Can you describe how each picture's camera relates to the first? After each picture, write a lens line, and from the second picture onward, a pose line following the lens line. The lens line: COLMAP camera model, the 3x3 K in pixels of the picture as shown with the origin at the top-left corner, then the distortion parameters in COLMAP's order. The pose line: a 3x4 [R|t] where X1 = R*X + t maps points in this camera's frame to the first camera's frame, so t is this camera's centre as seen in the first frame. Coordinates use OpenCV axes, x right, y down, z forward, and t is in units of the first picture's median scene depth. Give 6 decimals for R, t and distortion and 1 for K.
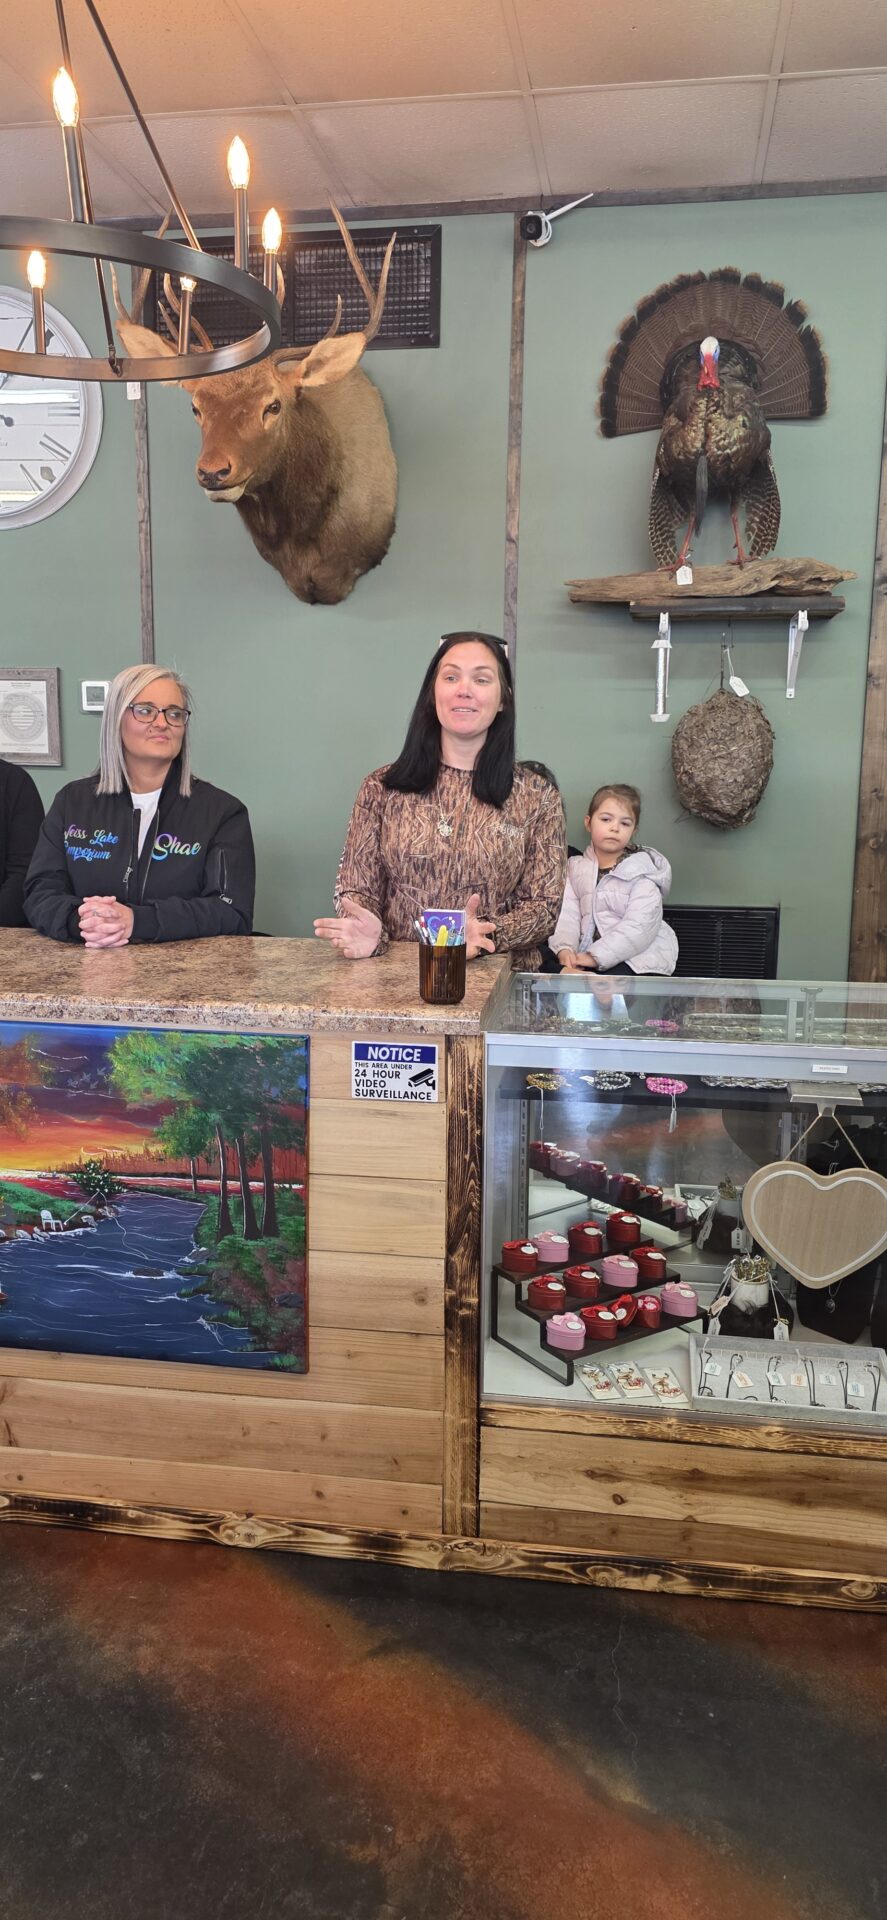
lens RADIAL K [[1274.7, 0, 442.5], [0, 1274.7, 951.6], [0, 0, 1]] dist [0.047782, -0.042704]
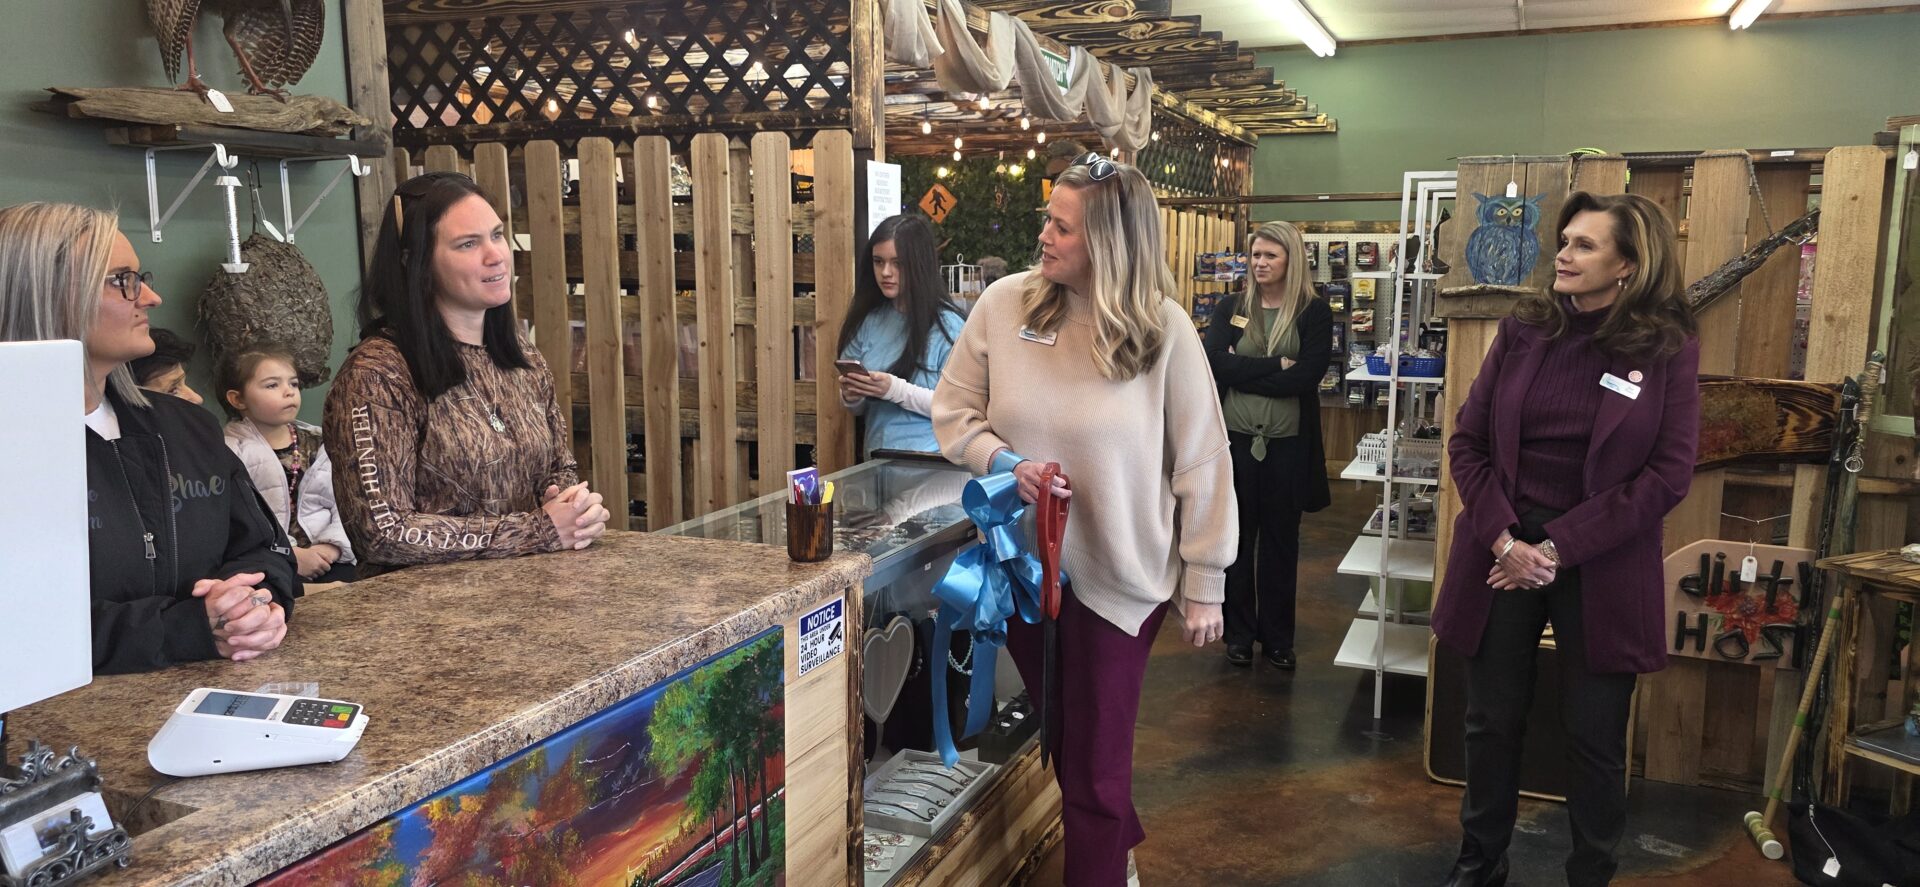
lens RADIAL K [[1274.7, 0, 958.3], [0, 1274.7, 429.6], [0, 0, 1]] dist [0.047782, -0.042704]
pose [[0.263967, -0.135333, 0.954990, -0.711466], [0.167675, 0.981471, 0.092739, -0.105410], [-0.949845, 0.135648, 0.281768, 0.442947]]
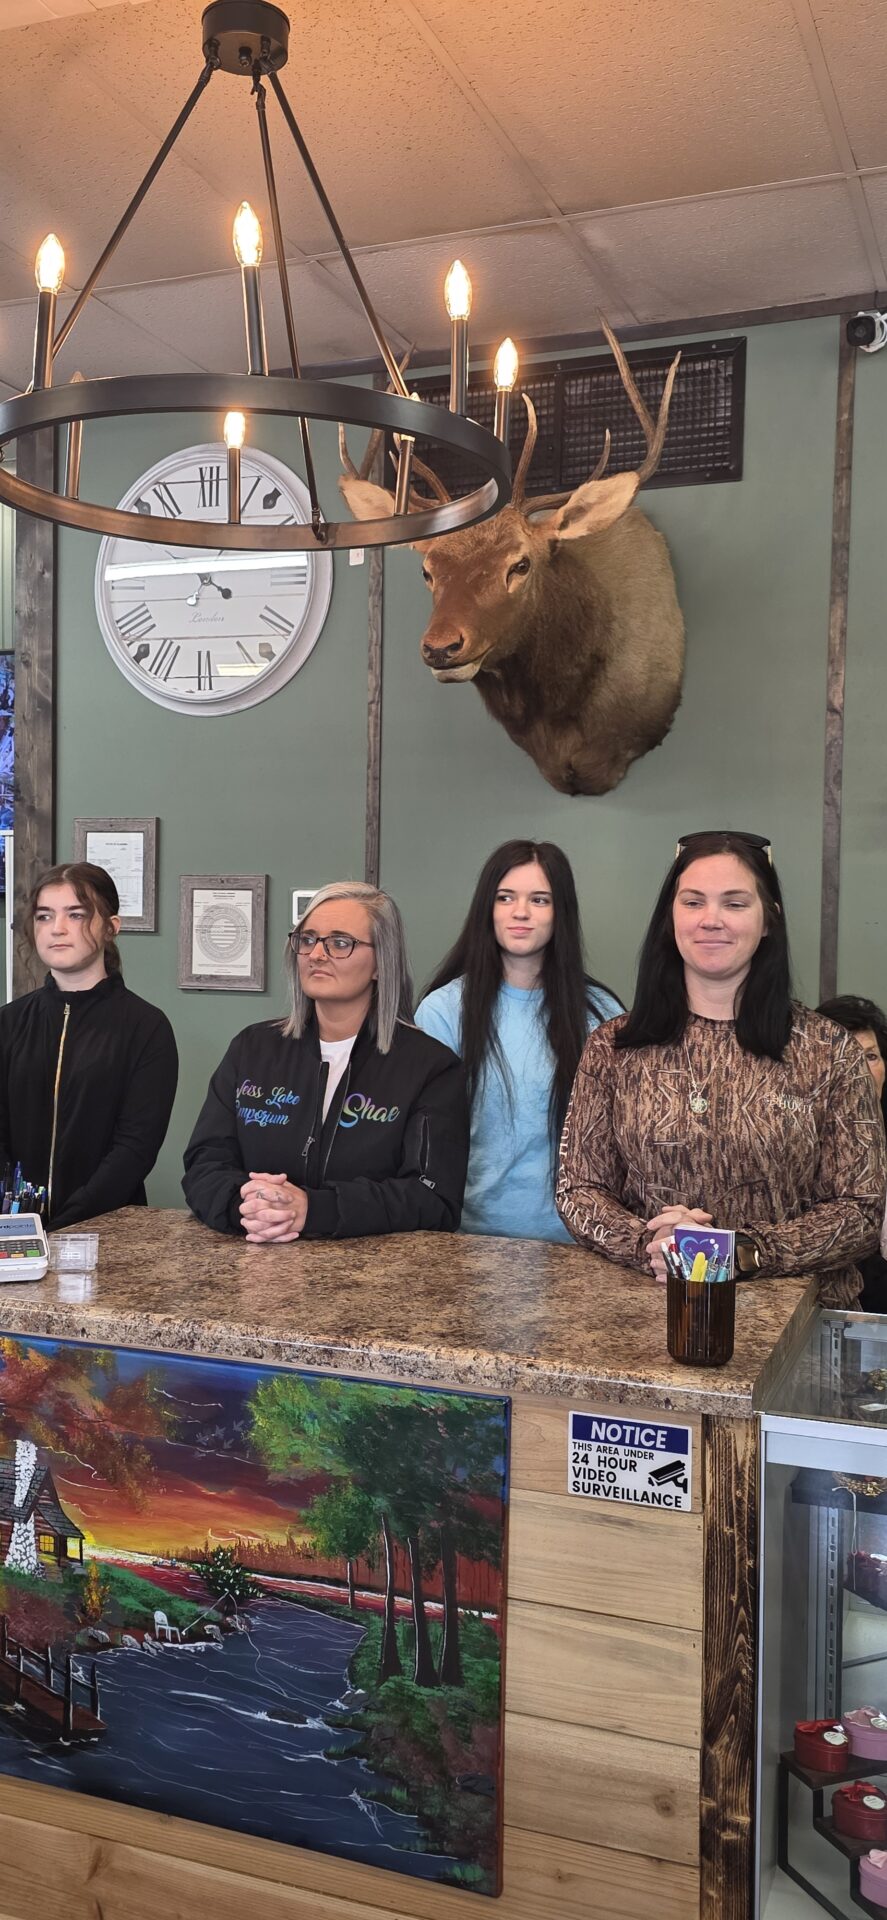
lens RADIAL K [[1590.1, 0, 411.3], [0, 1590.1, 966.8], [0, 0, 1]] dist [0.077075, -0.095686]
pose [[0.975343, 0.009852, -0.220475, 0.028280], [-0.041592, 0.989307, -0.139788, -0.035310], [0.216741, 0.145512, 0.965324, 0.058727]]
